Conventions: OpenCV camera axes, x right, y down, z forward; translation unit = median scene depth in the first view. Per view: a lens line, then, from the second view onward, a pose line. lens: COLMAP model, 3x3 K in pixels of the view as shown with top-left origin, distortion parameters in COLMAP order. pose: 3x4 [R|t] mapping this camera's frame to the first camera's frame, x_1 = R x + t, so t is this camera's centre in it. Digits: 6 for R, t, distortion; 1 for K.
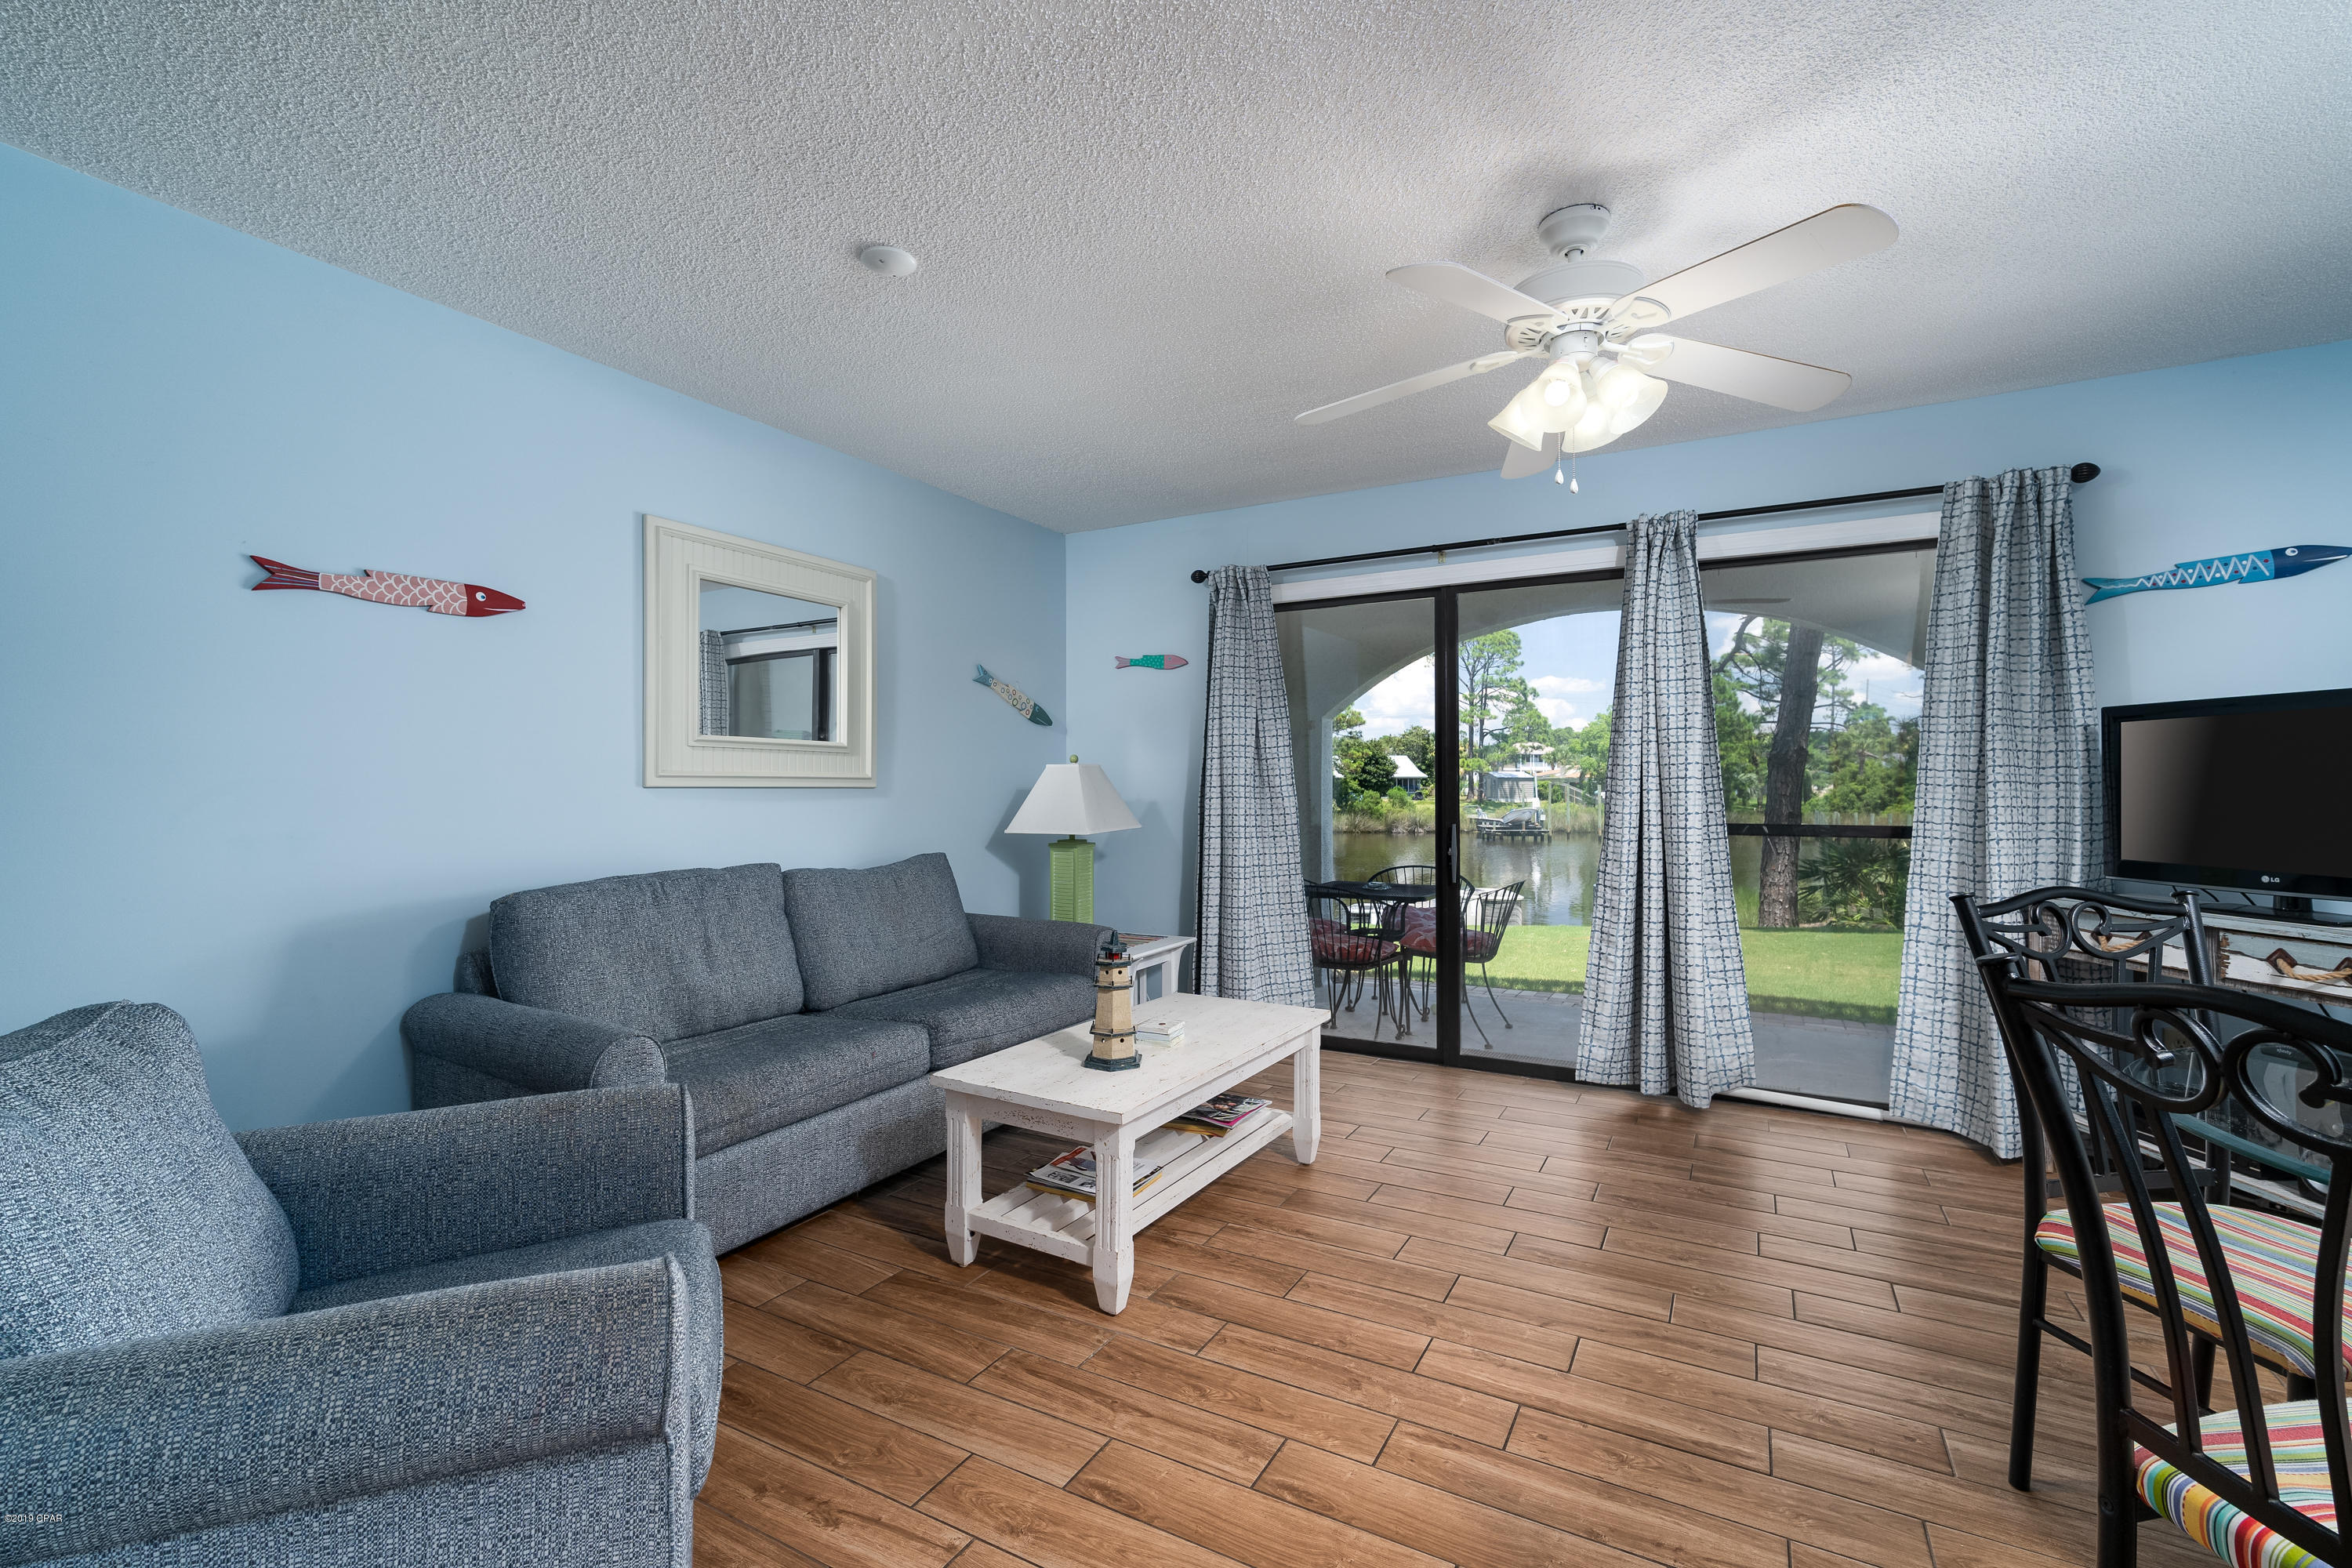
lens RADIAL K [[1020.9, 0, 1180.4], [0, 1020.9, 785.5], [0, 0, 1]] dist [0.005230, 0.000151]
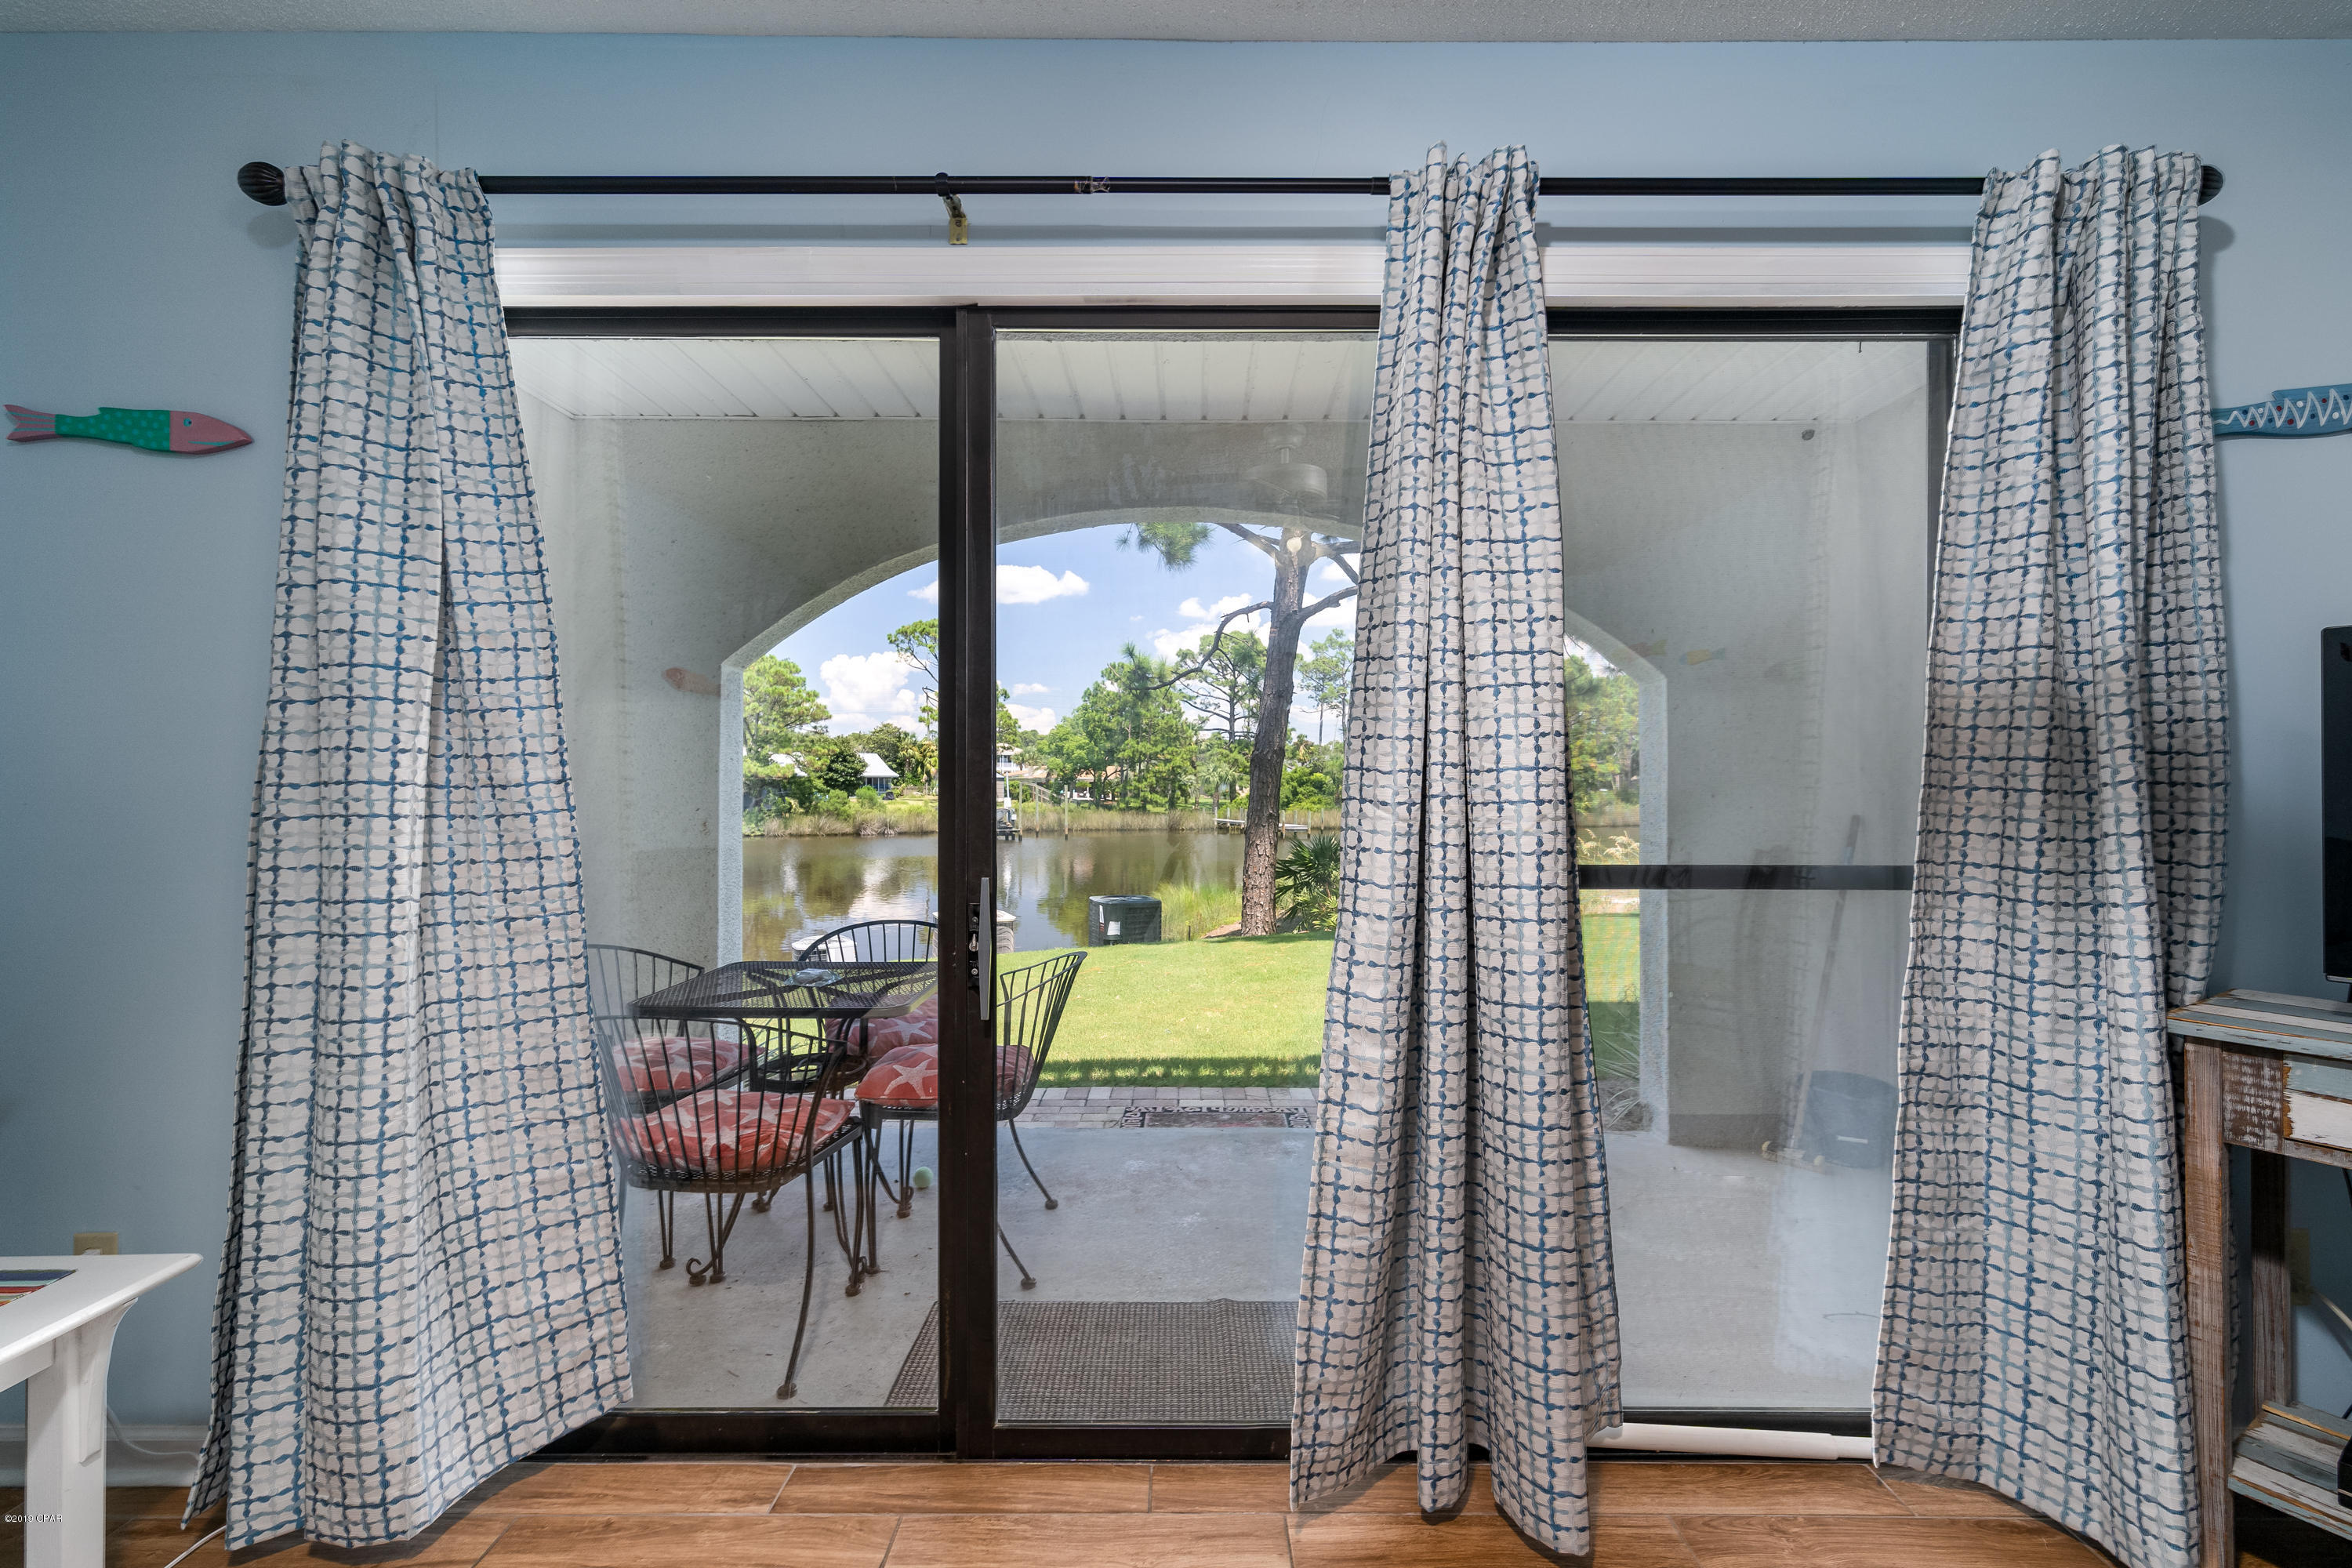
lens RADIAL K [[1020.9, 0, 1183.8], [0, 1020.9, 784.6], [0, 0, 1]] dist [0.005230, 0.000151]
pose [[0.872817, 0.004249, 0.488028, 0.149541], [-0.004058, 0.999991, -0.001449, 0.000396], [-0.488030, -0.000716, 0.872827, 0.658948]]
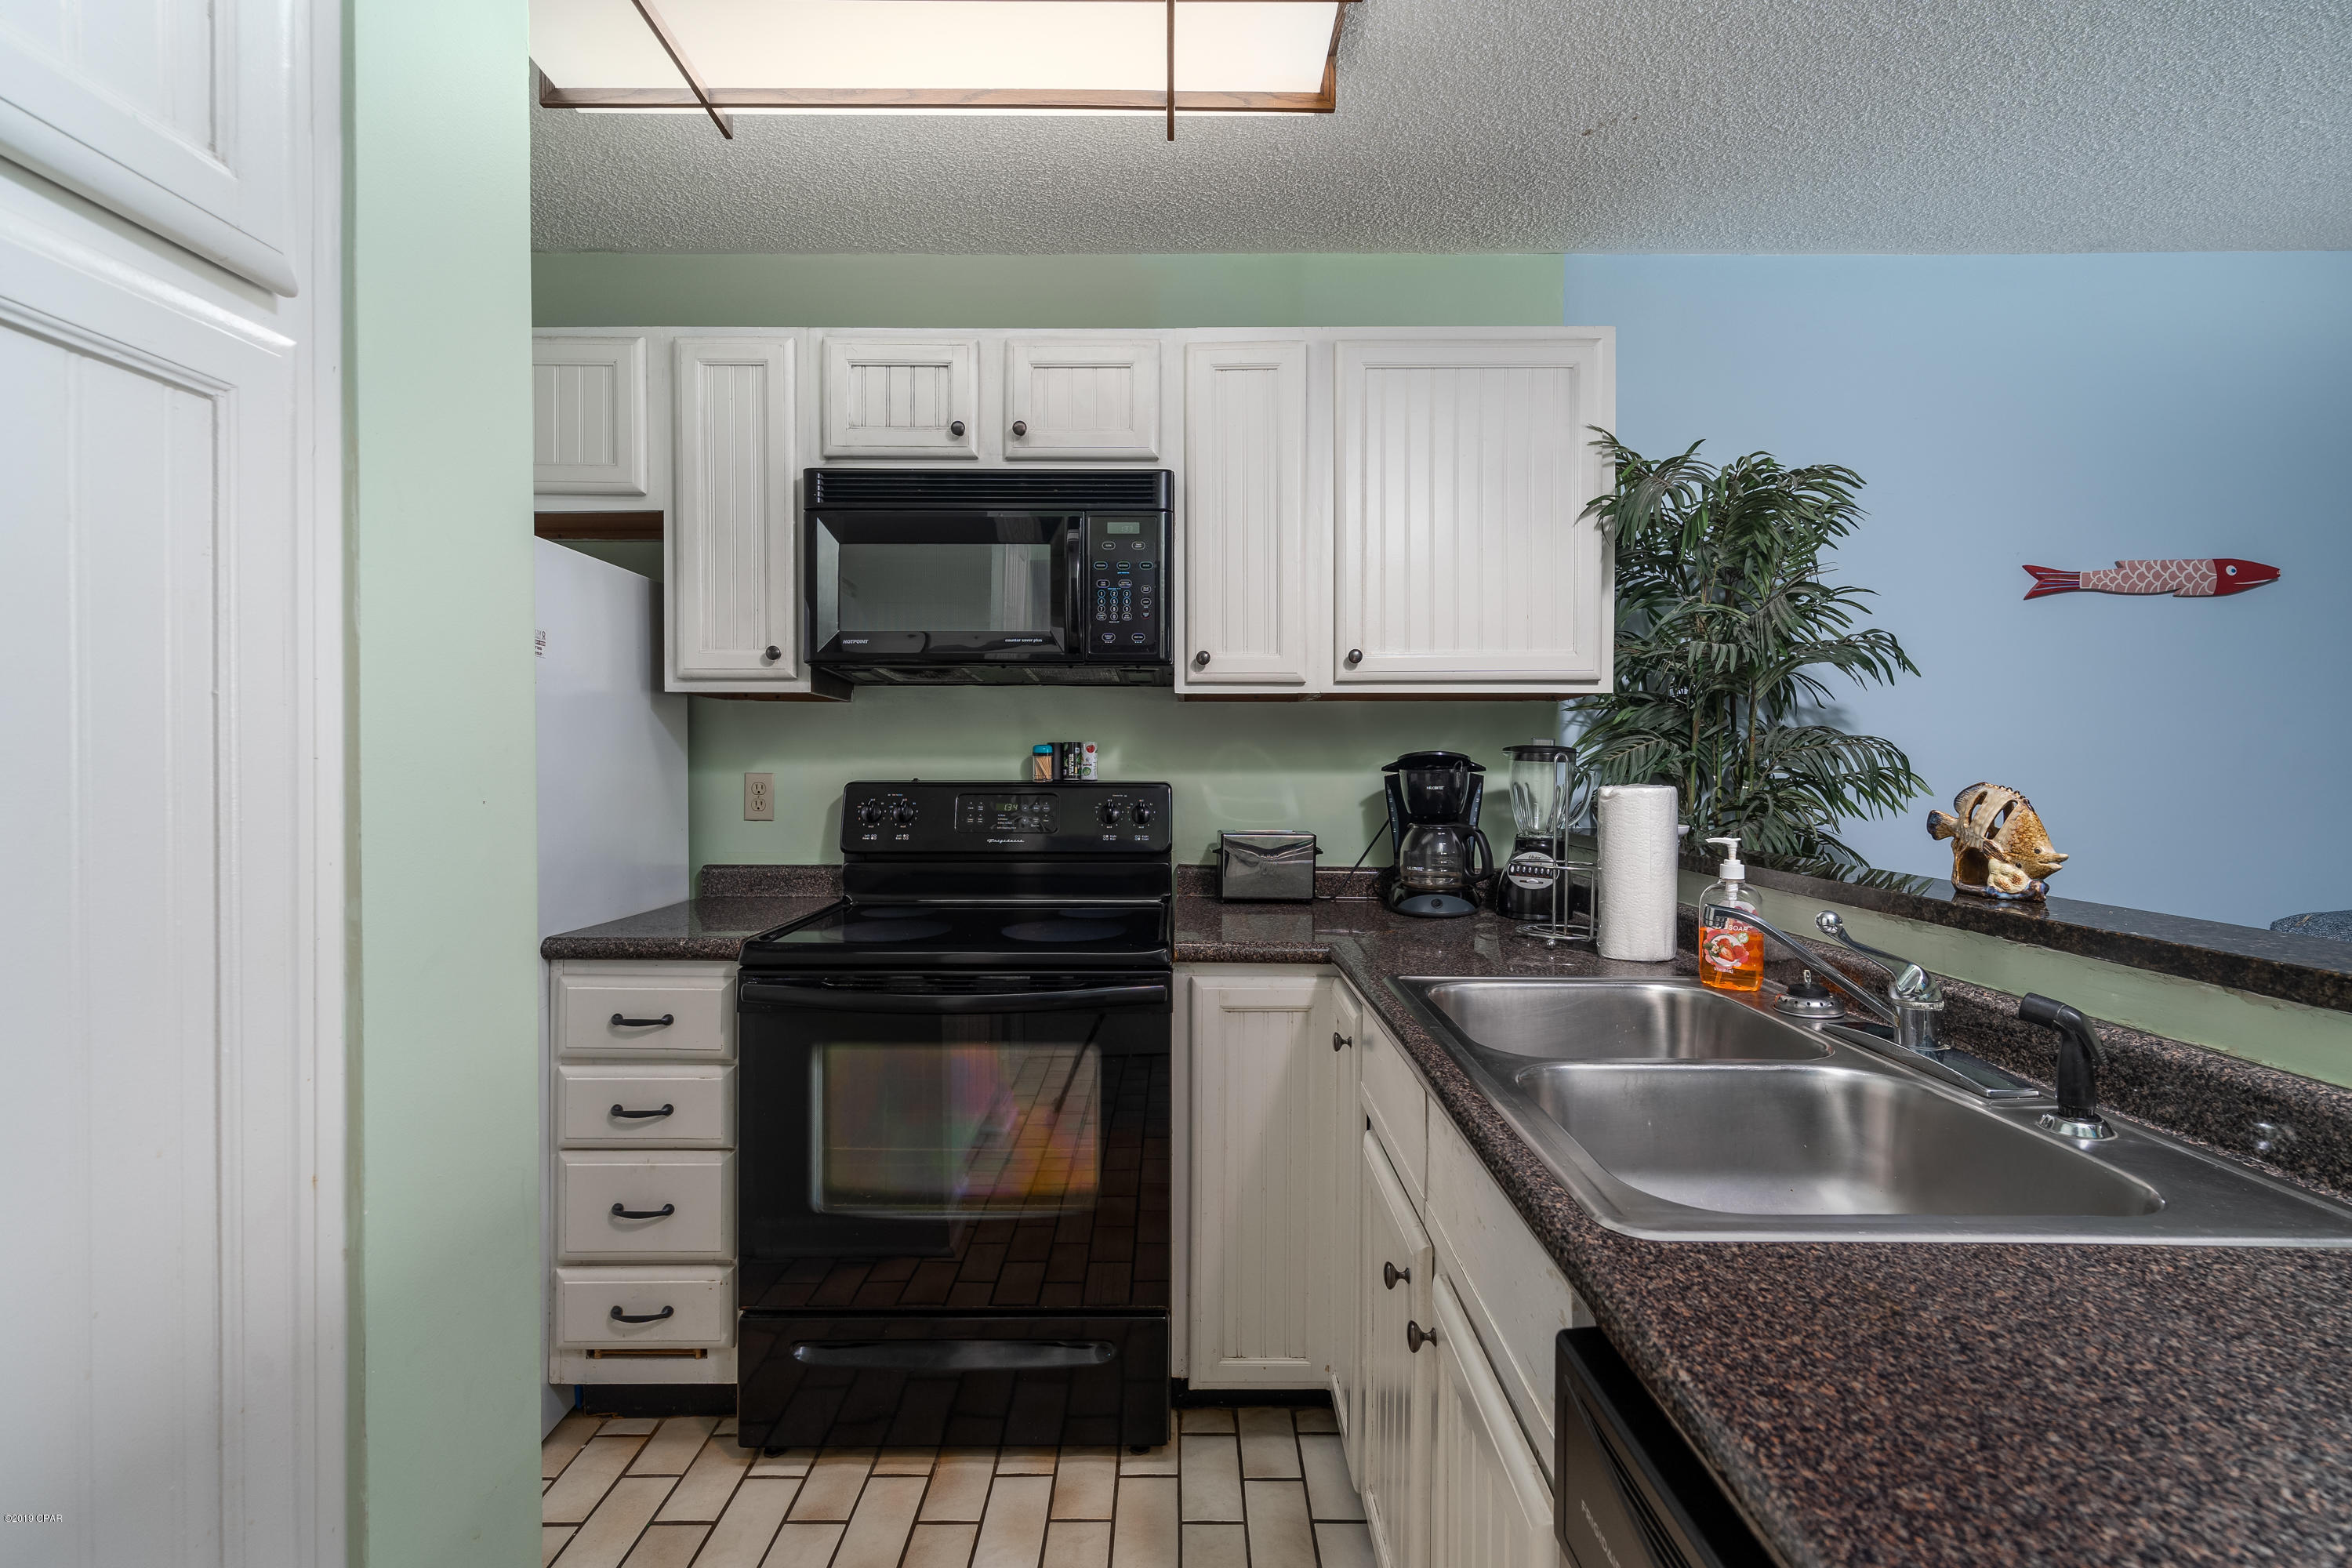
lens RADIAL K [[1020.9, 0, 1176.0], [0, 1020.9, 776.5], [0, 0, 1]] dist [0.005230, 0.000151]
pose [[0.488019, 0.011807, -0.872753, -0.256448], [0.004227, 0.999865, 0.015890, -0.018985], [0.872823, -0.011444, 0.487903, -0.158224]]
